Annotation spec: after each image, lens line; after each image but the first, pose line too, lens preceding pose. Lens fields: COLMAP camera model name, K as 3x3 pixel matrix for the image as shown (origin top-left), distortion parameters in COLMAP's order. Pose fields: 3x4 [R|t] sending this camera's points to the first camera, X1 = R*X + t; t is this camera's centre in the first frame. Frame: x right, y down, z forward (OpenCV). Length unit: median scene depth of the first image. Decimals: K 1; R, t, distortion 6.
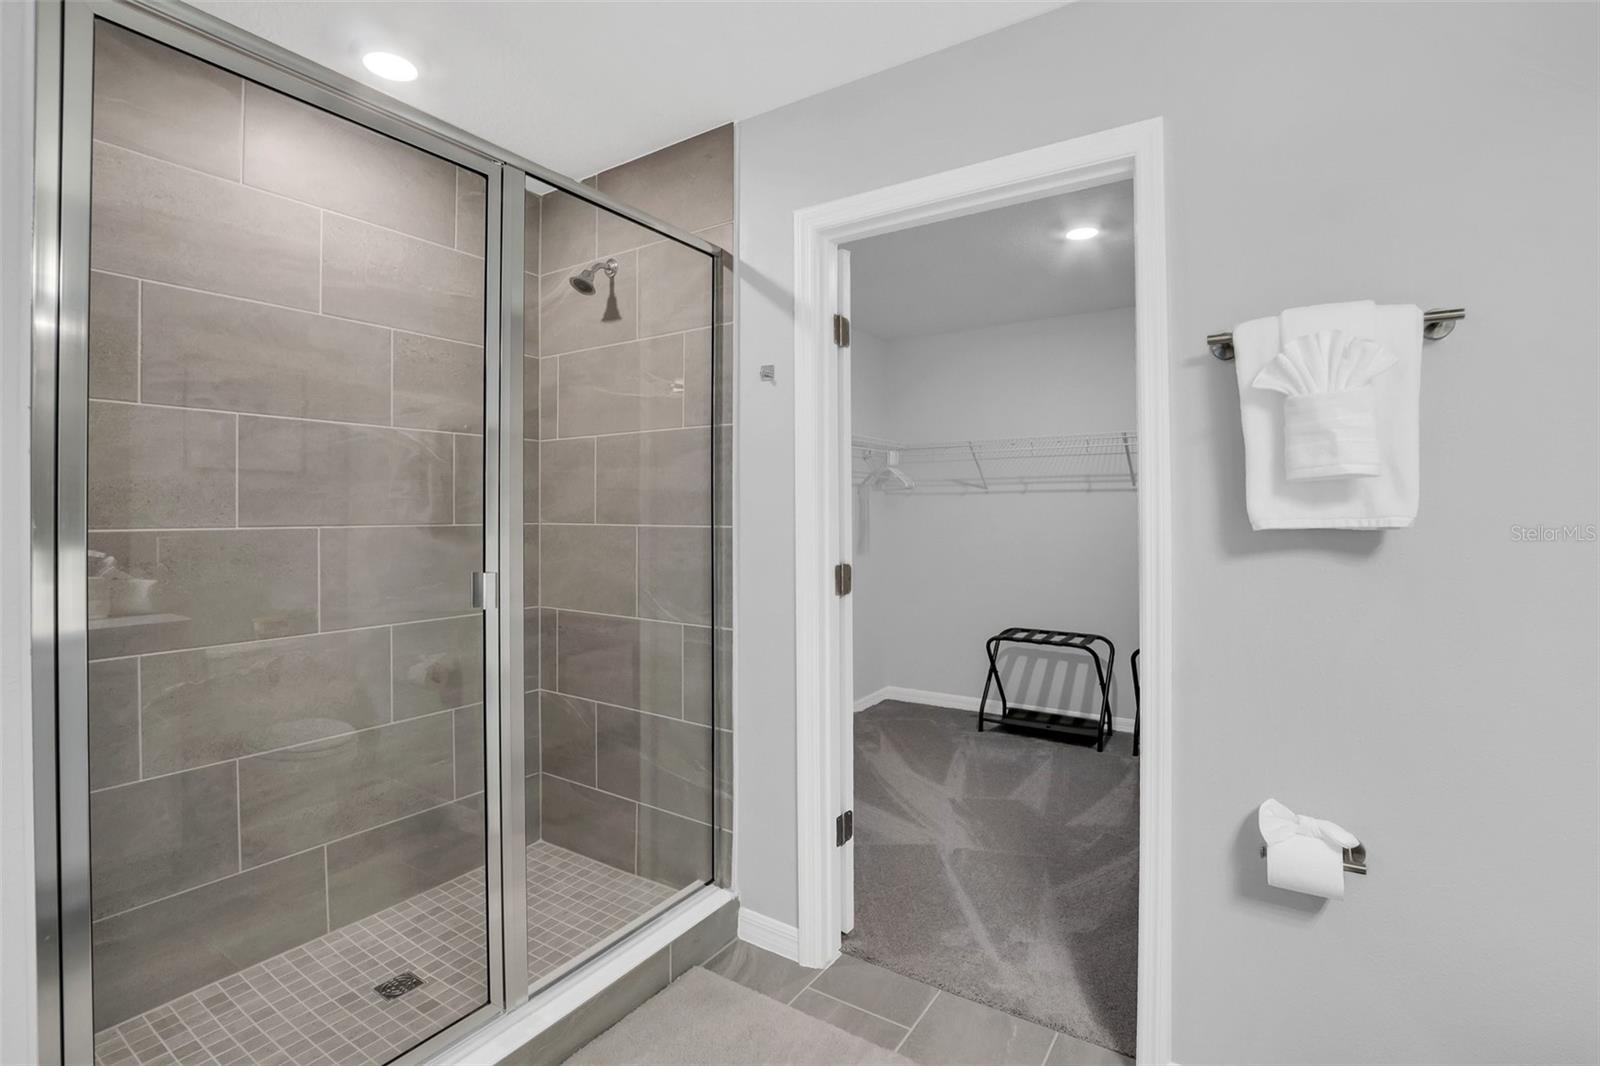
lens RADIAL K [[719.4, 0, 801.5], [0, 719.4, 532.6], [0, 0, 1]] dist [0.001640, 0.000555]
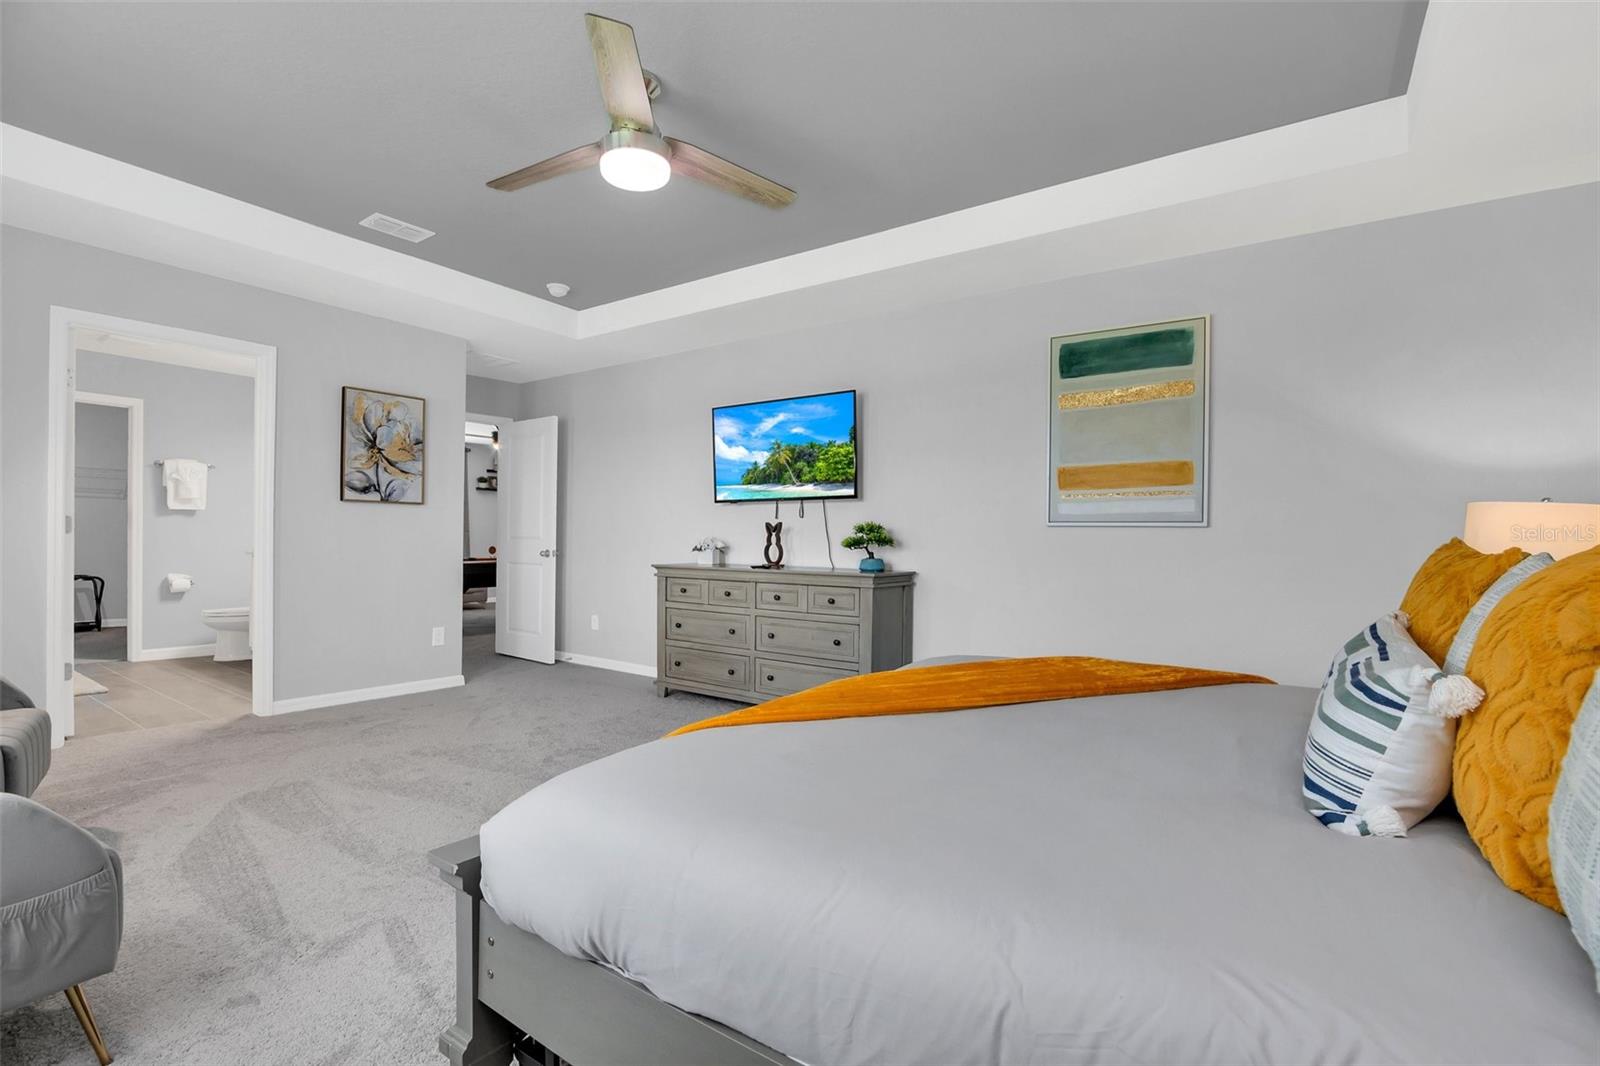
lens RADIAL K [[719.4, 0, 801.5], [0, 719.4, 540.0], [0, 0, 1]] dist [0.001640, 0.000555]
pose [[0.016735, -0.000032, 0.999860, -3.615677], [0.001042, 0.999999, 0.000014, 0.183325], [-0.999859, 0.001041, 0.016735, -2.852324]]
